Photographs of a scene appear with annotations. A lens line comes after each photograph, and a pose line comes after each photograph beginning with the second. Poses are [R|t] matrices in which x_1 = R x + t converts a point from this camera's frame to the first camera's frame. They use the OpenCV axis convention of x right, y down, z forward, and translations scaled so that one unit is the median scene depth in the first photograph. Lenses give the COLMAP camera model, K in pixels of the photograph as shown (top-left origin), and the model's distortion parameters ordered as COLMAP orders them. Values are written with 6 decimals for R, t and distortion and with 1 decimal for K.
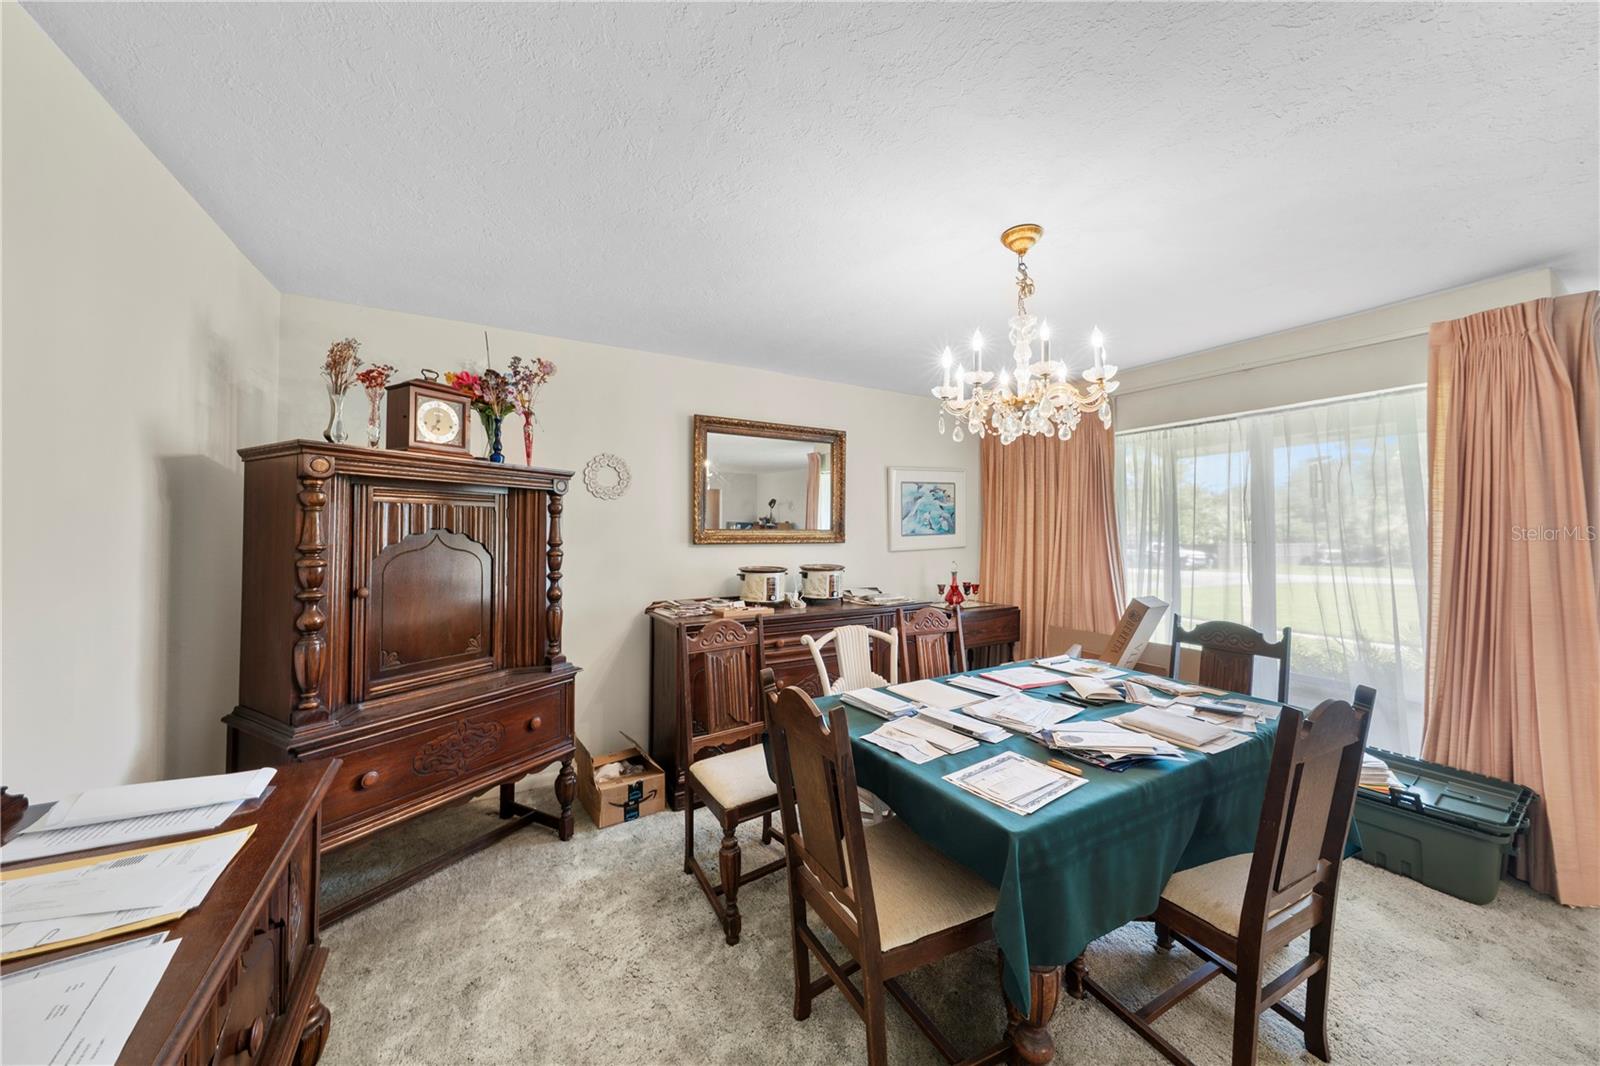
lens RADIAL K [[538.4, 0, 793.4], [0, 538.4, 530.1], [0, 0, 1]] dist [0.000453, 0.000078]
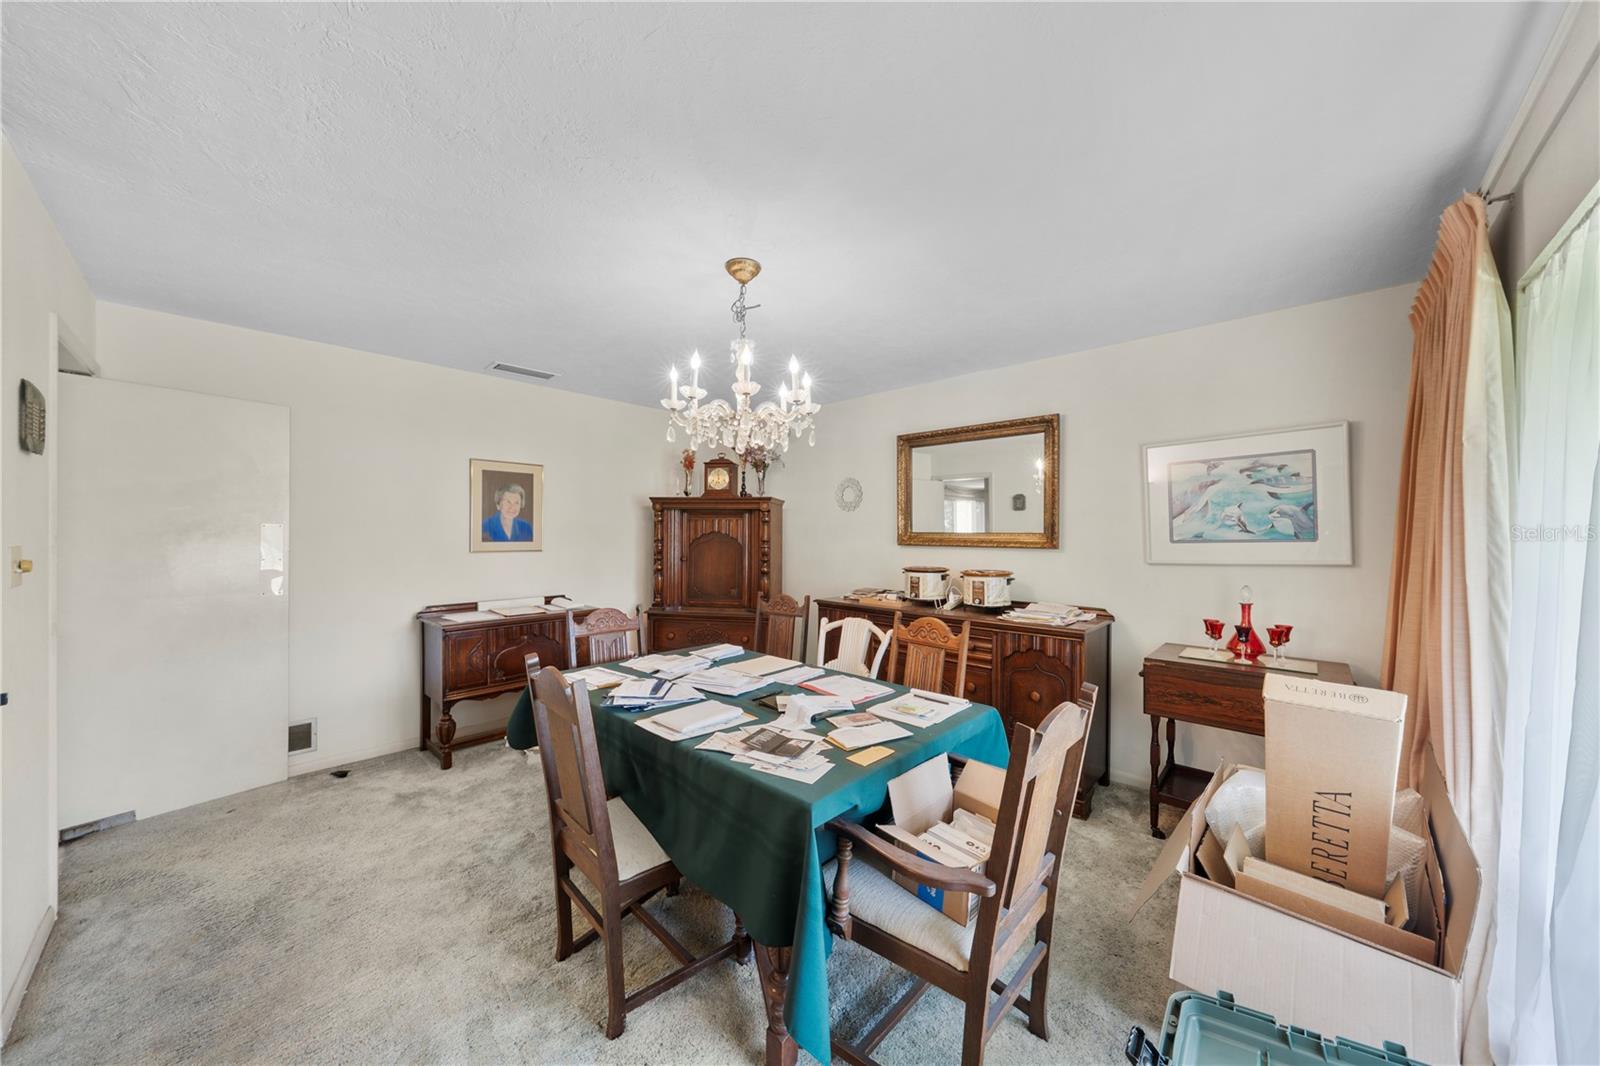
lens RADIAL K [[542.9, 0, 801.7], [0, 542.9, 531.1], [0, 0, 1]] dist [0.001626, 0.000014]
pose [[0.299952, -0.003140, -0.953949, 0.779137], [-0.004670, 0.999978, -0.004760, 0.002141], [0.953943, 0.005882, 0.299930, 0.375215]]
